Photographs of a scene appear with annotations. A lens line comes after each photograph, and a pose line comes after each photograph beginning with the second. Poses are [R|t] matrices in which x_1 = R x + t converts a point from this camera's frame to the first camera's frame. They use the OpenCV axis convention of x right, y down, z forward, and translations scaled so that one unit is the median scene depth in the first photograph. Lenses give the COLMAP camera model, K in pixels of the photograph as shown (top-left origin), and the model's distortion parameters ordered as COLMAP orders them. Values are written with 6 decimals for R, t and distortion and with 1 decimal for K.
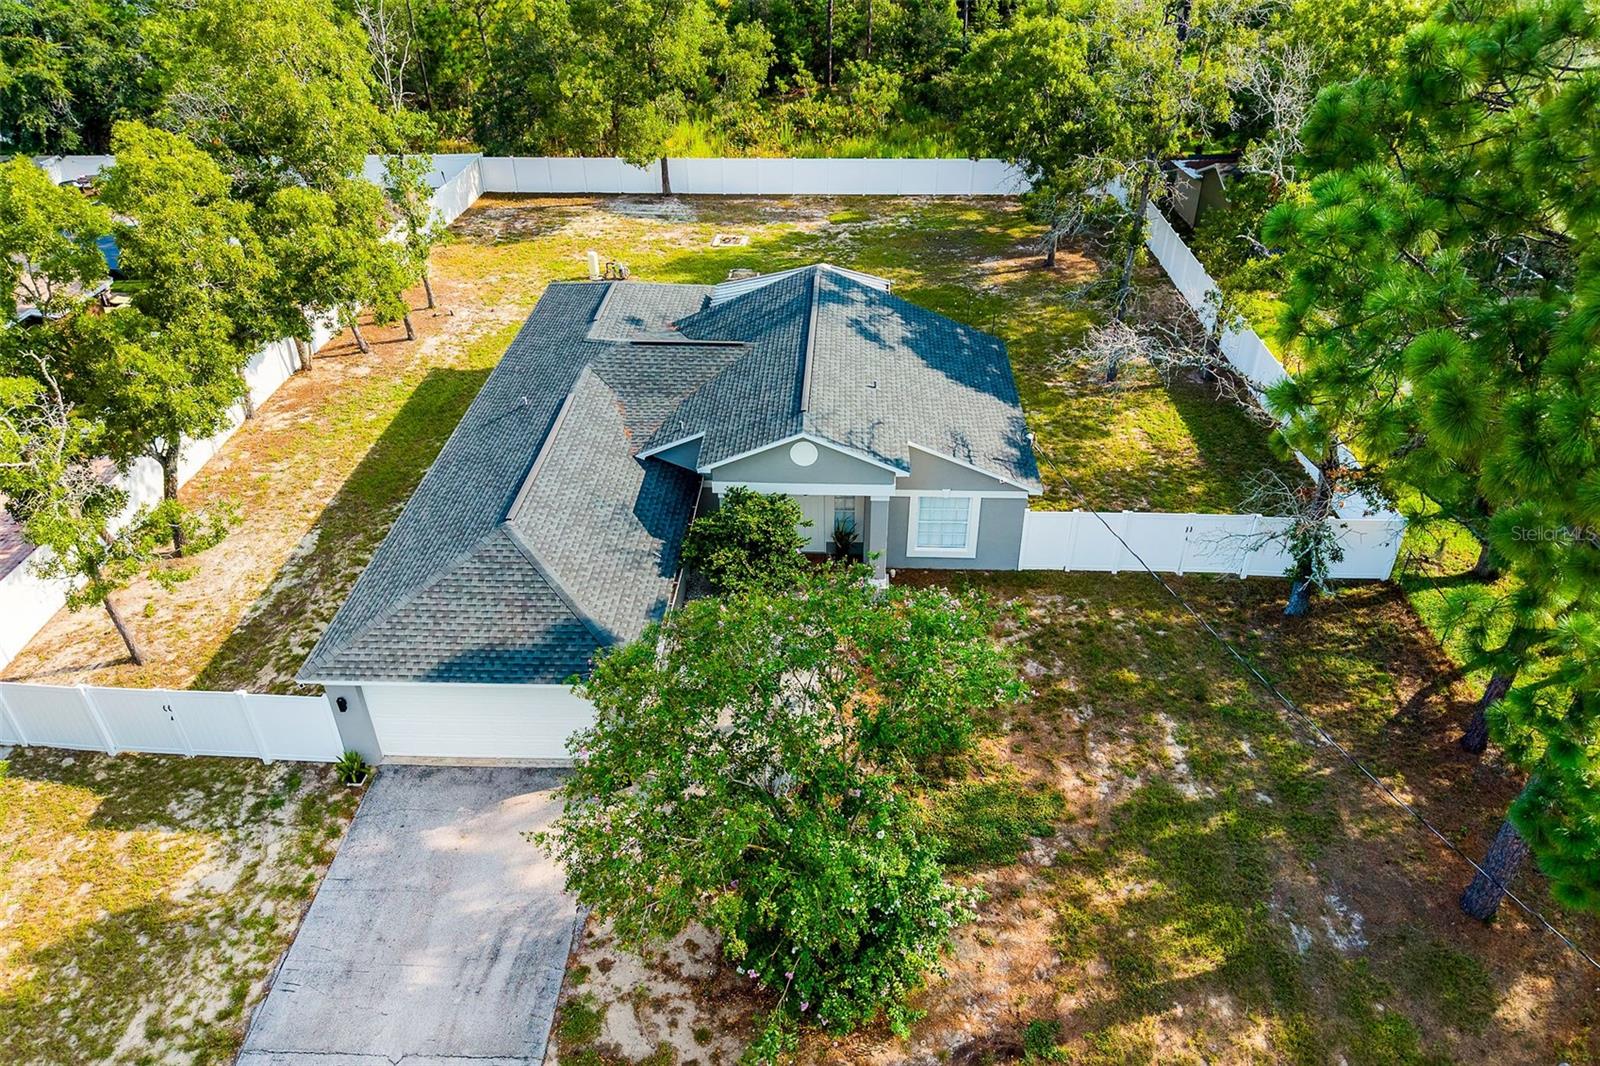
lens RADIAL K [[1068.1, 0, 818.7], [0, 1068.1, 539.6], [0, 0, 1]] dist [0.021787, -0.019056]
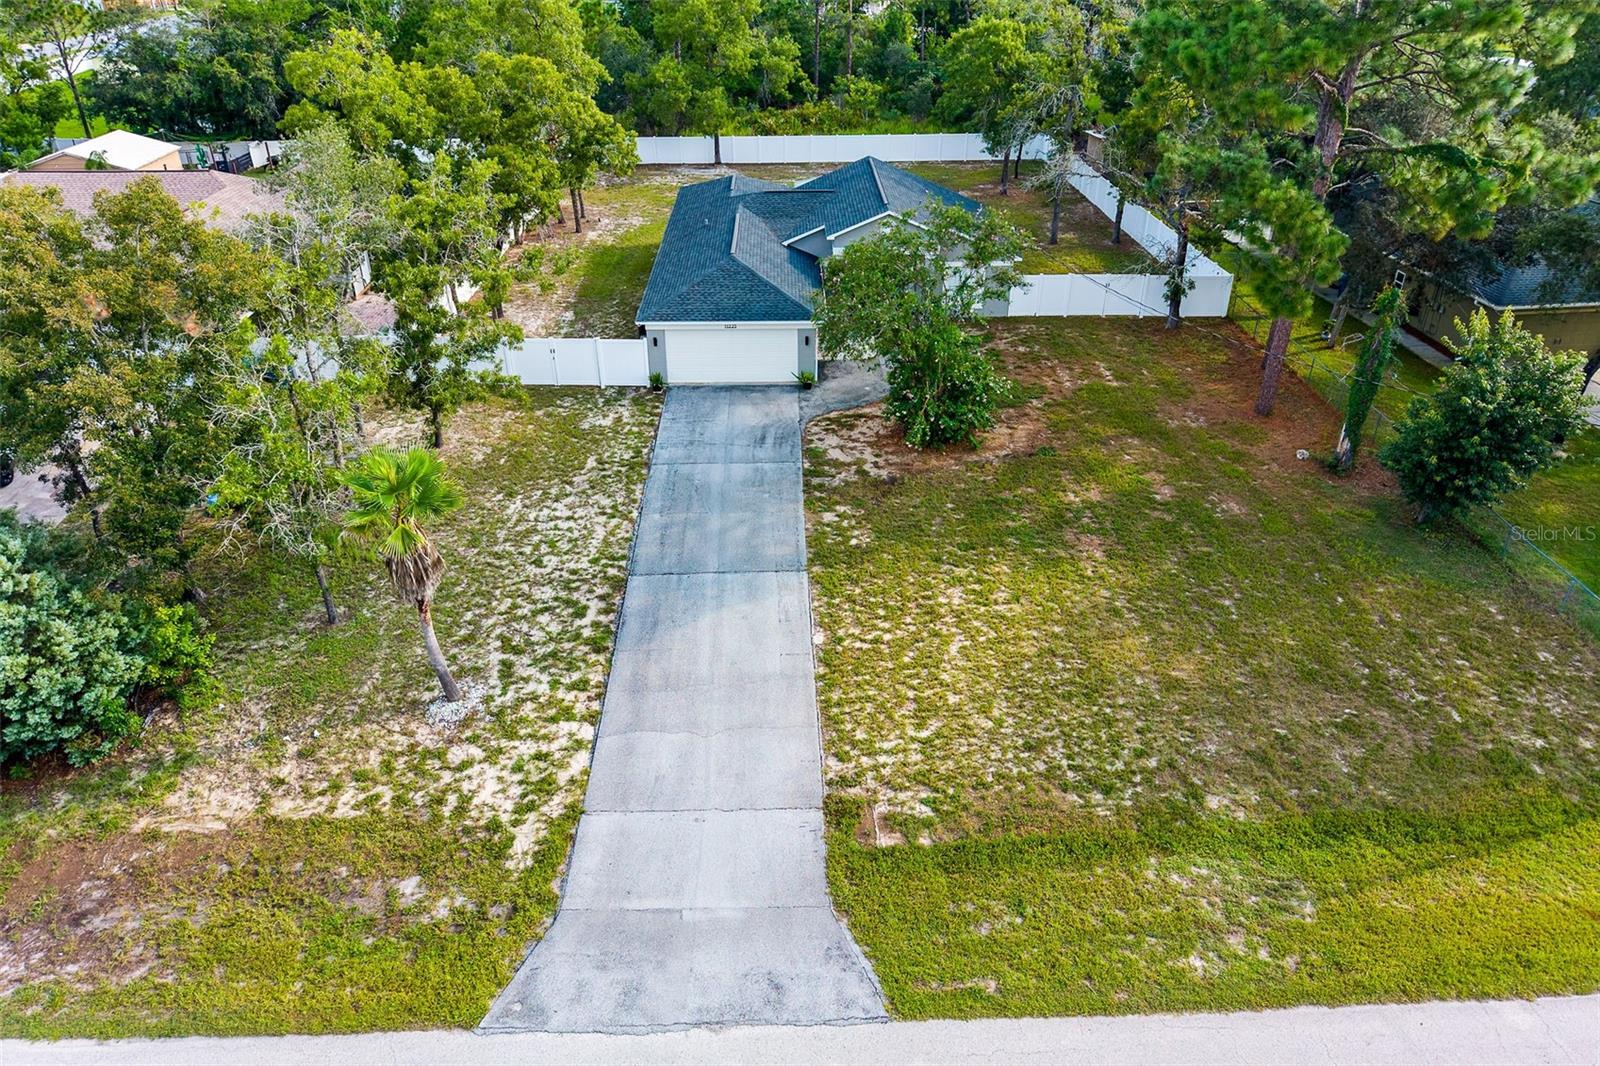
lens RADIAL K [[1068.1, 0, 803.3], [0, 1068.1, 515.6], [0, 0, 1]] dist [0.021787, -0.019056]
pose [[0.998335, -0.028761, 0.050000, -0.270103], [0.032938, 0.995850, -0.084834, 0.568258], [-0.047353, 0.086340, 0.995140, -0.745180]]
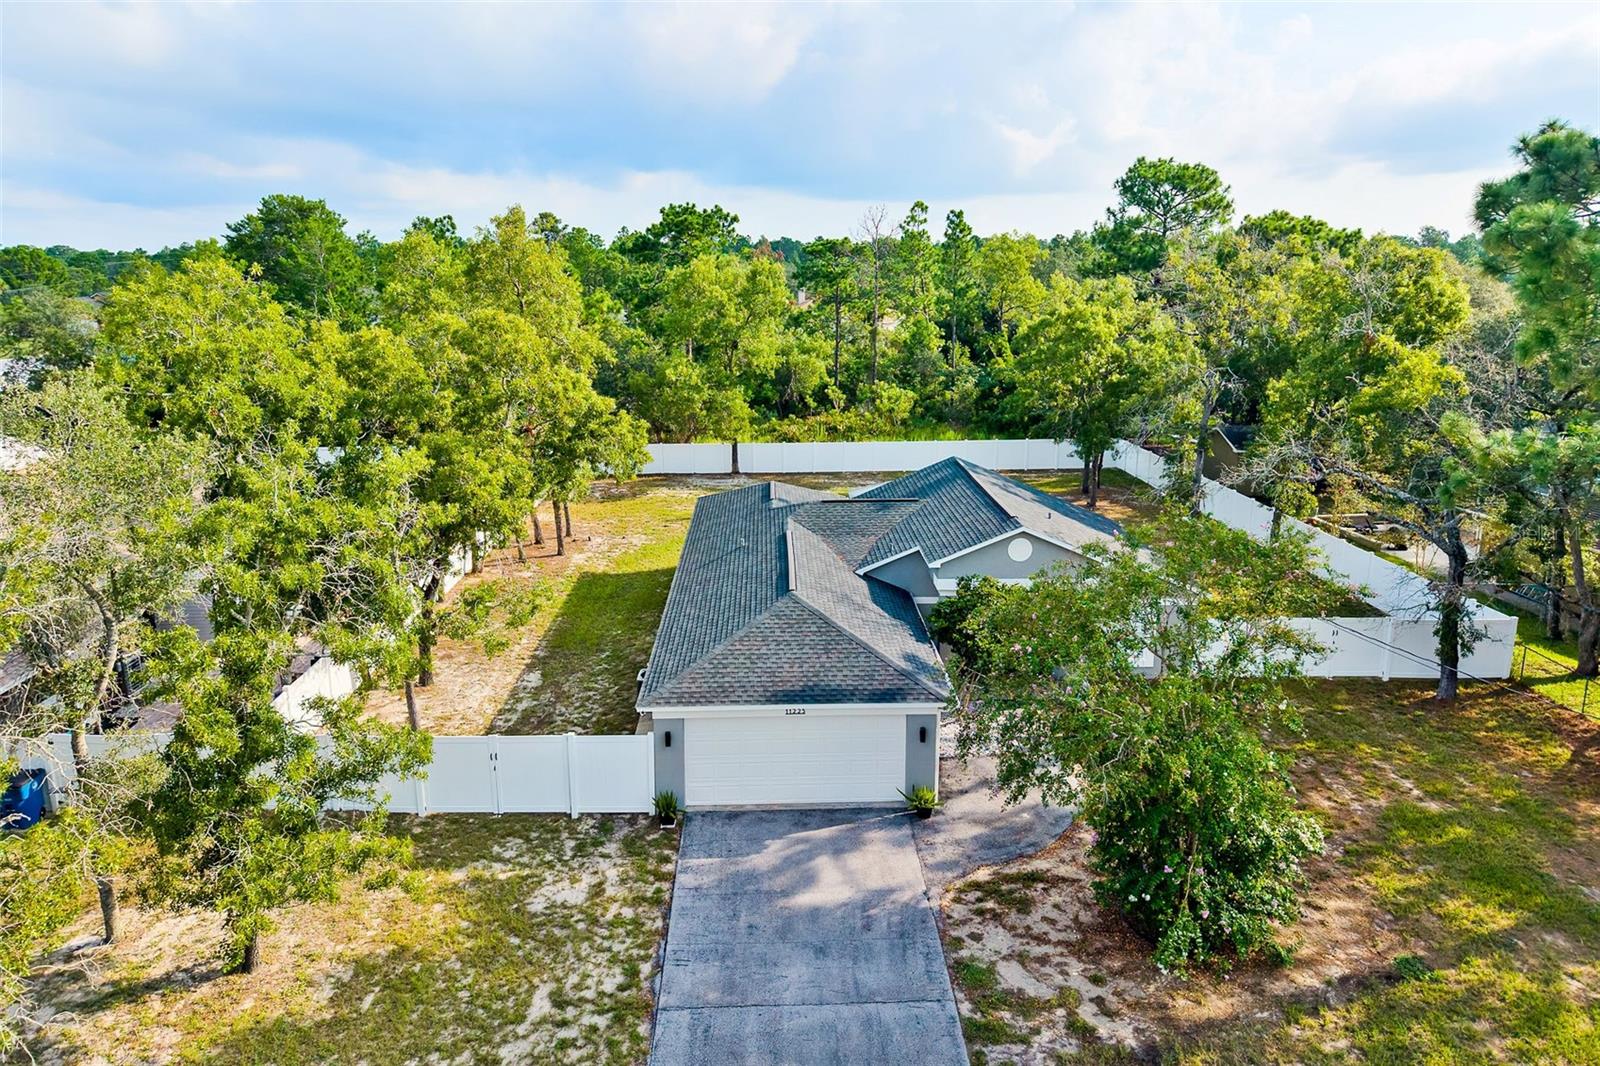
lens RADIAL K [[1068.1, 0, 801.0], [0, 1068.1, 488.8], [0, 0, 1]] dist [0.021787, -0.019056]
pose [[0.997623, -0.015110, 0.067228, -0.351112], [0.040013, 0.921340, -0.386693, 0.319063], [-0.056097, 0.388463, 0.919755, -0.095380]]
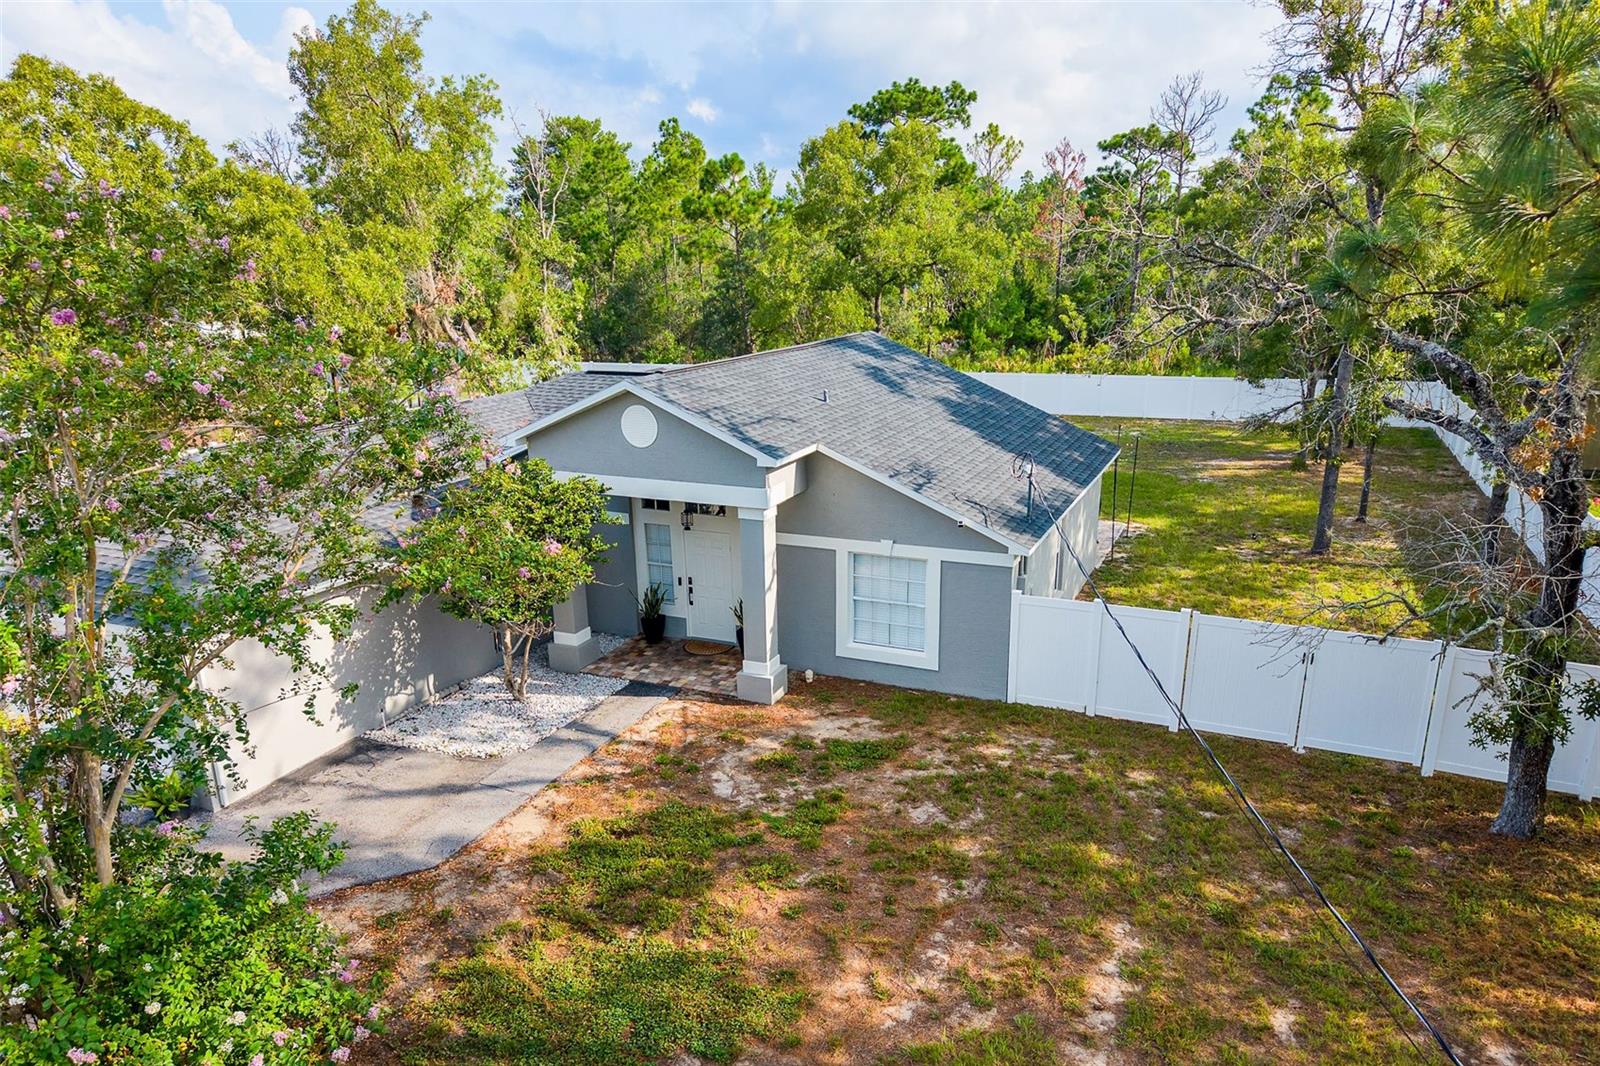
lens RADIAL K [[1068.1, 0, 829.5], [0, 1068.1, 613.9], [0, 0, 1]] dist [0.021787, -0.019056]
pose [[0.929927, 0.104560, -0.352566, 0.365619], [-0.199403, 0.948919, -0.244523, 0.181019], [0.308989, 0.297691, 0.903275, 0.497068]]
